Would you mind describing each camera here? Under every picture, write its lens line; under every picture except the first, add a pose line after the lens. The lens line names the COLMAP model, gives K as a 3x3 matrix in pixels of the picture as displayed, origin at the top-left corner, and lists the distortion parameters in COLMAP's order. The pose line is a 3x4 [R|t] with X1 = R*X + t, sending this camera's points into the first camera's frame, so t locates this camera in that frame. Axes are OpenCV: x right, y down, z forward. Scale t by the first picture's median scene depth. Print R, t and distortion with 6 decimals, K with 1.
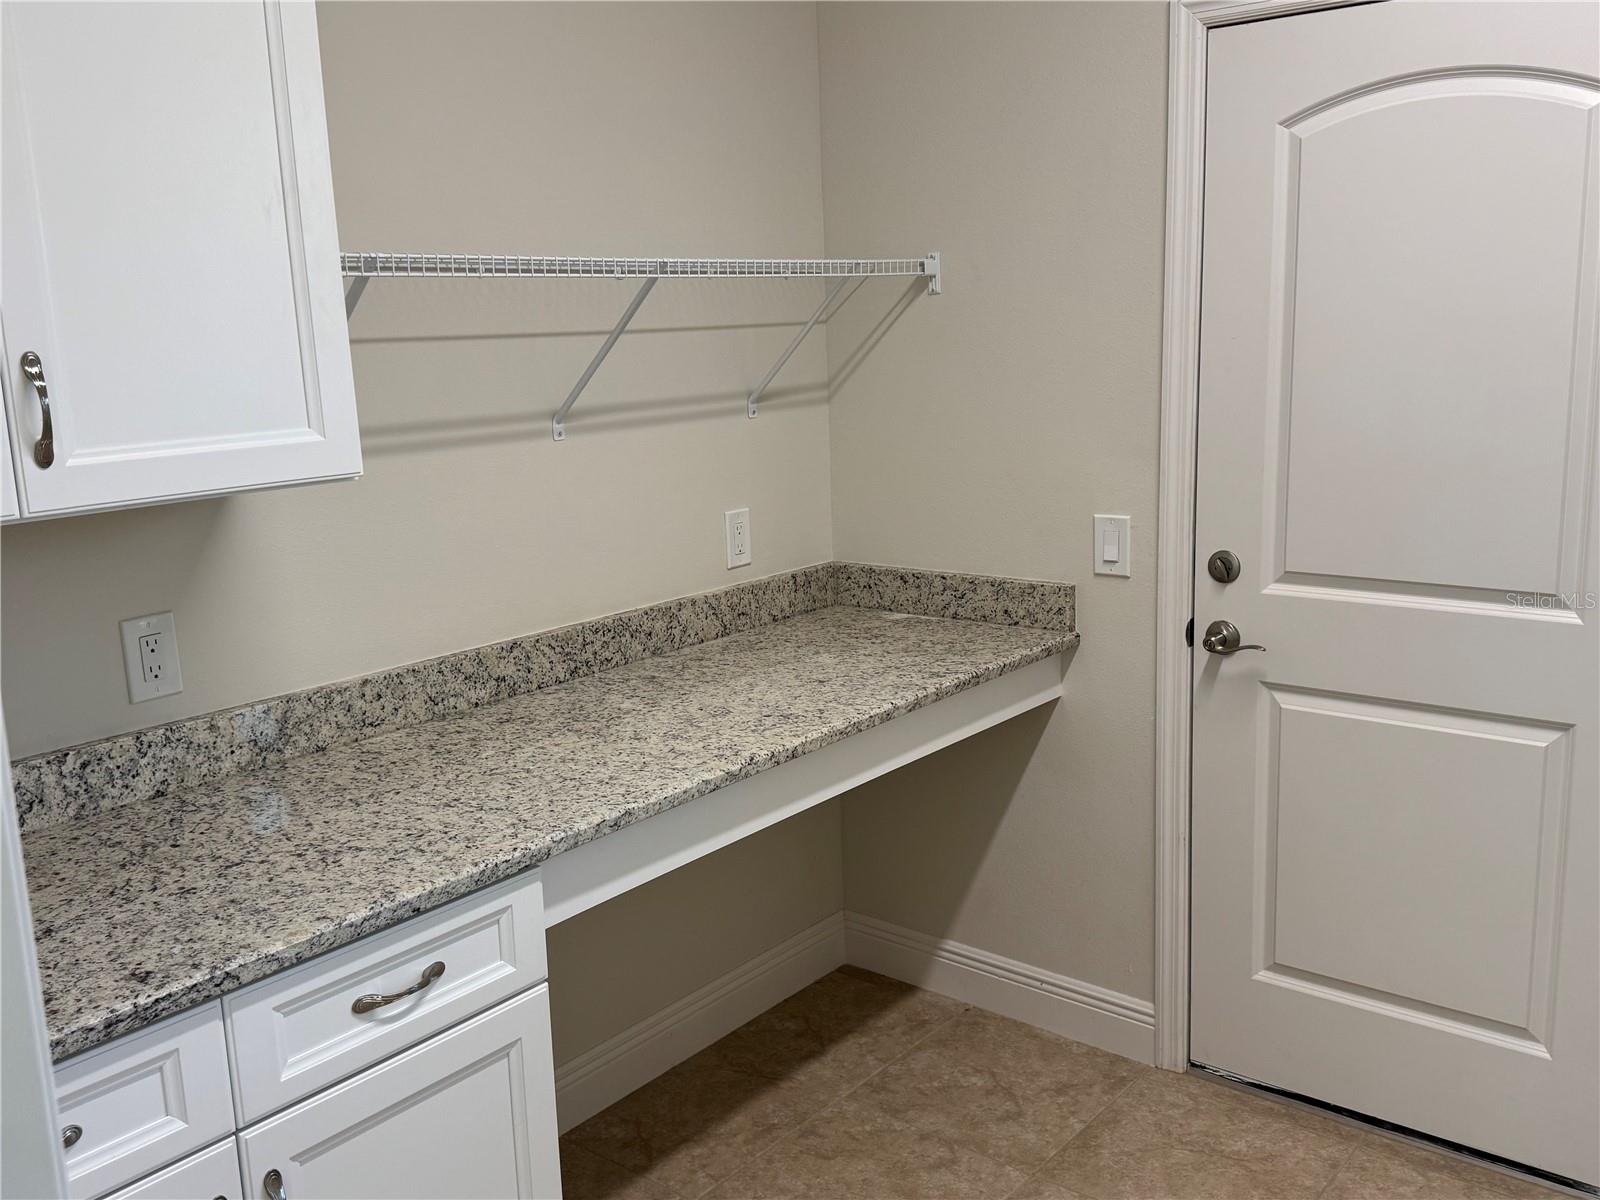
lens RADIAL K [[1454.7, 0, 805.4], [0, 1454.7, 598.0], [0, 0, 1]] dist [0.158844, -0.295274]
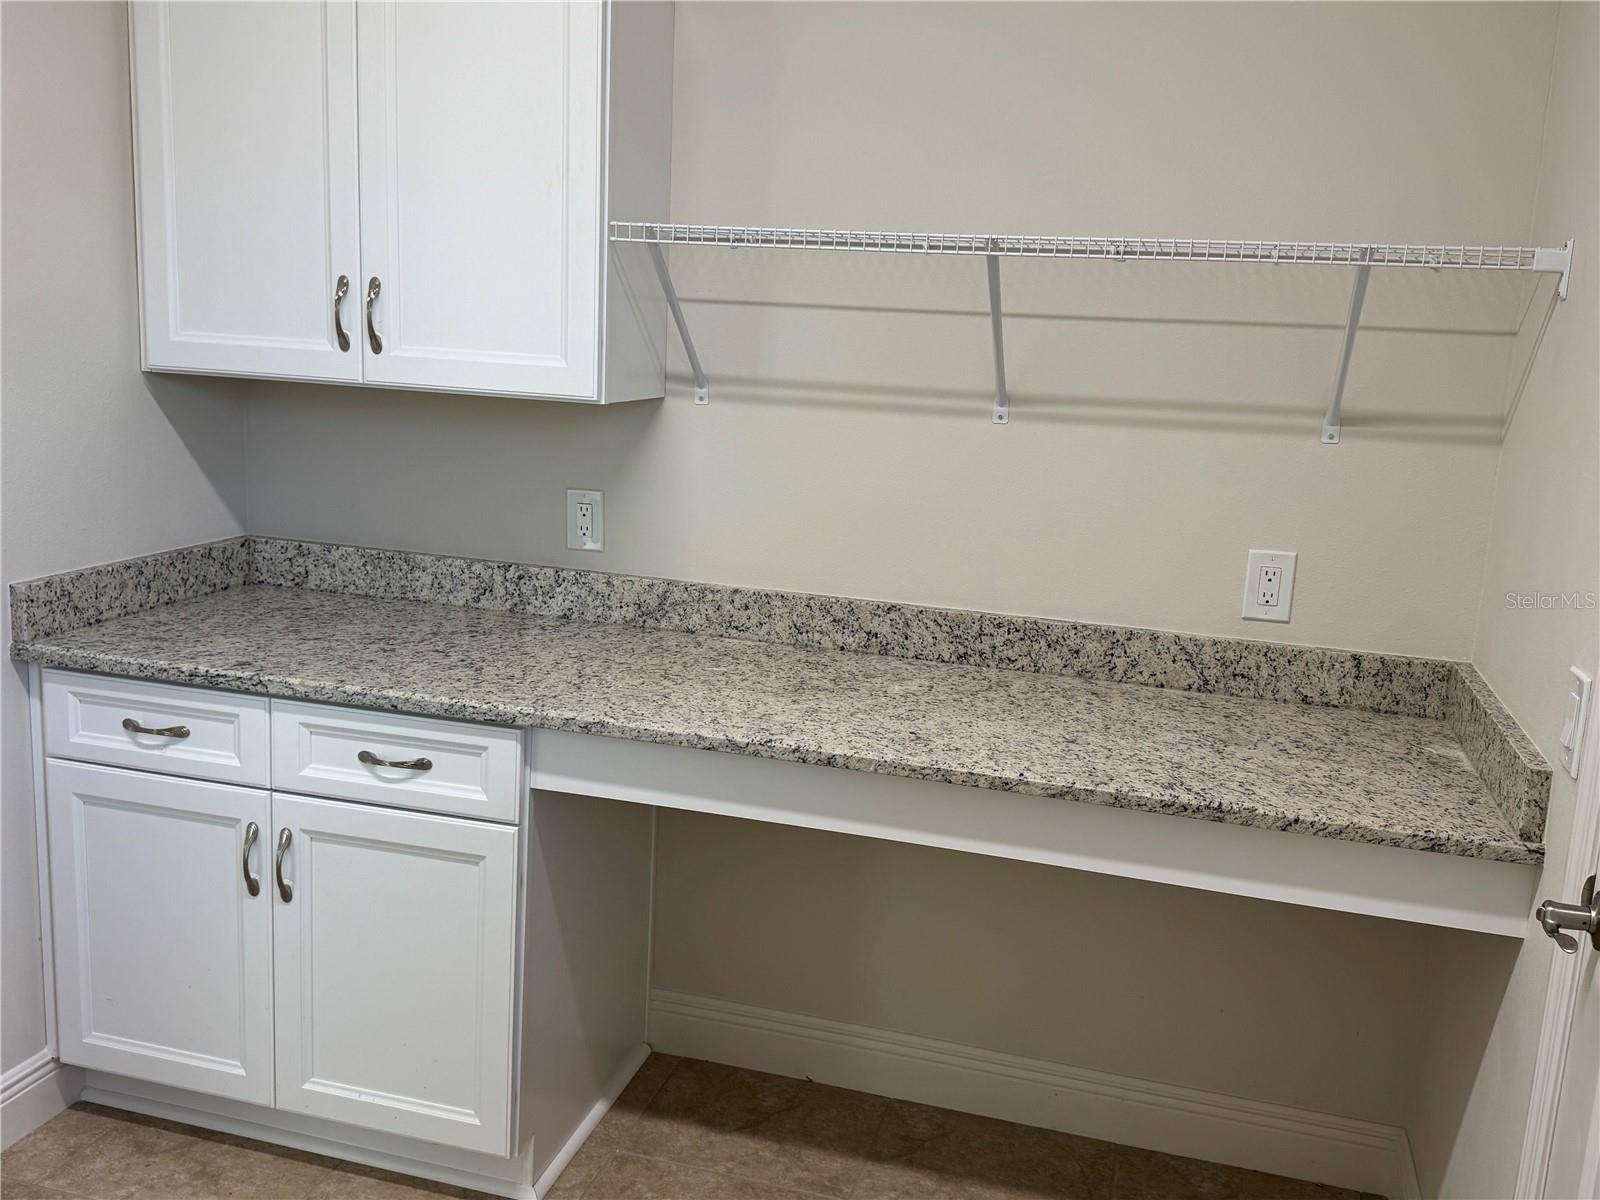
lens RADIAL K [[1454.7, 0, 805.4], [0, 1454.7, 598.0], [0, 0, 1]] dist [0.158844, -0.295274]
pose [[0.377519, 0.231110, -0.896698, 0.774341], [-0.235471, 0.960483, 0.148413, -0.124737], [0.895563, 0.155118, 0.417020, 0.559951]]
